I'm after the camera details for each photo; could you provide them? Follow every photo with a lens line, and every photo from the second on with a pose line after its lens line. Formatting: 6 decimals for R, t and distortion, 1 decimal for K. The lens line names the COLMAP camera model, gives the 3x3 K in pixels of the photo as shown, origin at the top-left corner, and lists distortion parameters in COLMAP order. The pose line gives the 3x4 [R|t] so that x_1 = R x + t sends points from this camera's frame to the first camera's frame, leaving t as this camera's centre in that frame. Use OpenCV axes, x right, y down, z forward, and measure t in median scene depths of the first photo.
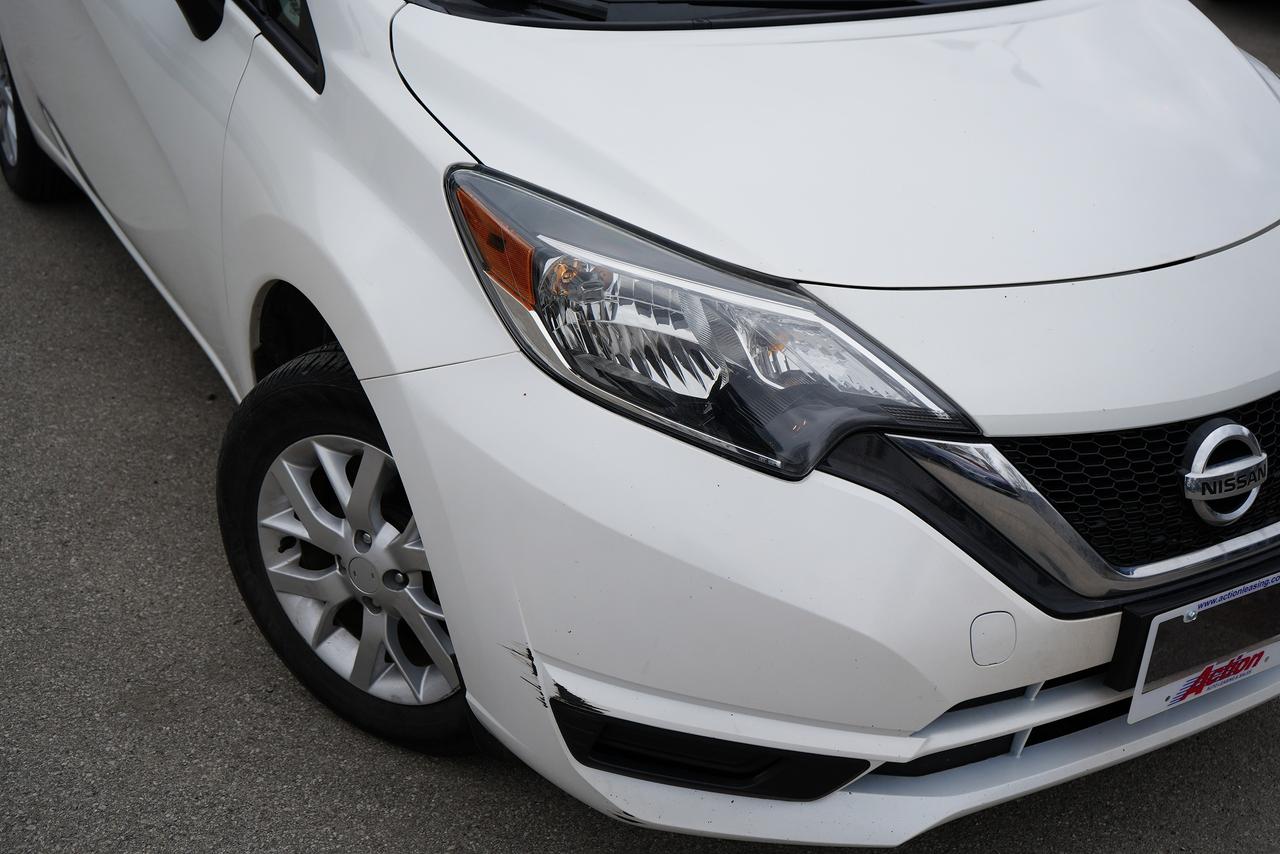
lens RADIAL K [[1531.2, 0, 640.0], [0, 1531.2, 427.0], [0, 0, 1]] dist [0.009972, -0.009142]
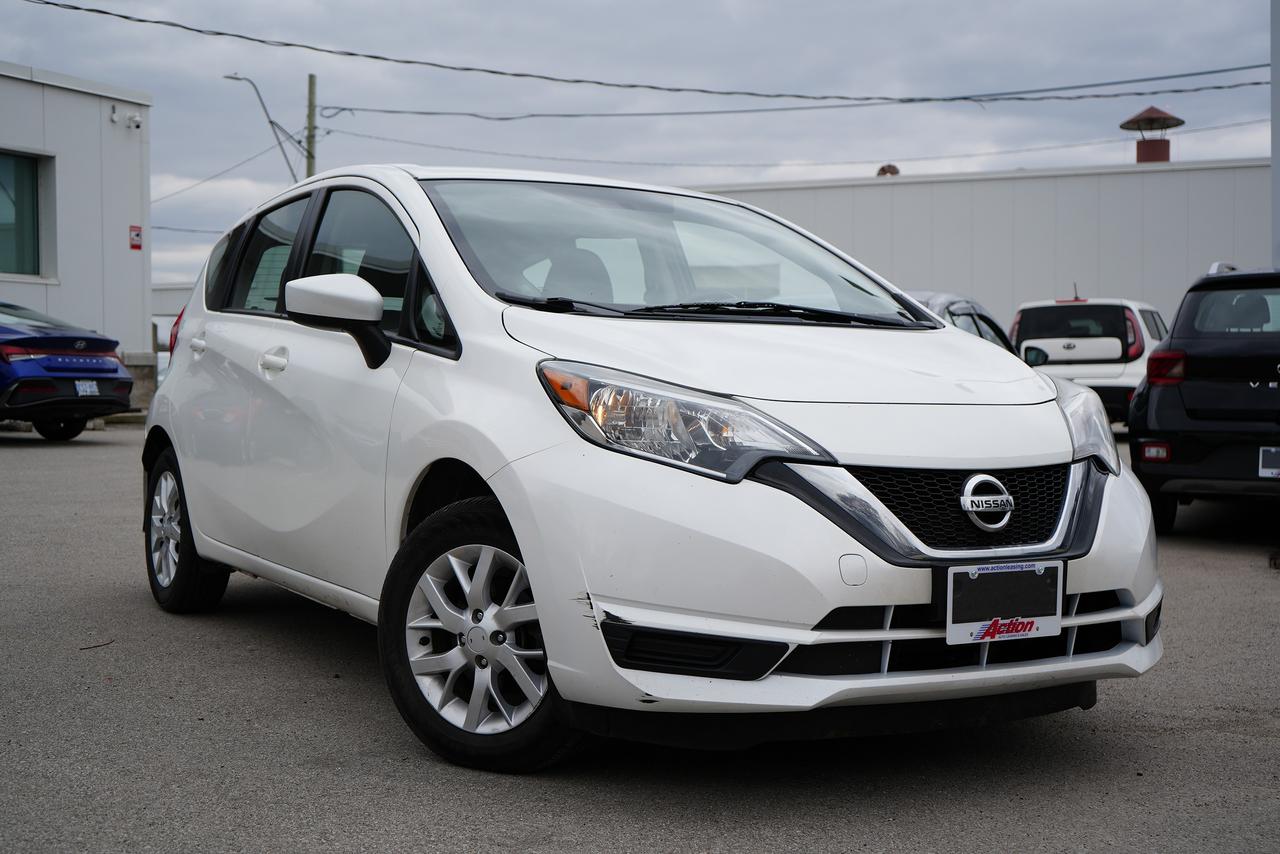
lens RADIAL K [[1663.3, 0, 640.0], [0, 1663.3, 427.0], [0, 0, 1]] dist [-0.010693, 0.041850]
pose [[0.999424, -0.033928, -0.000689, -0.005880], [0.030327, 0.902083, -0.430496, 0.750546], [0.015227, 0.430227, 0.902592, -0.738810]]
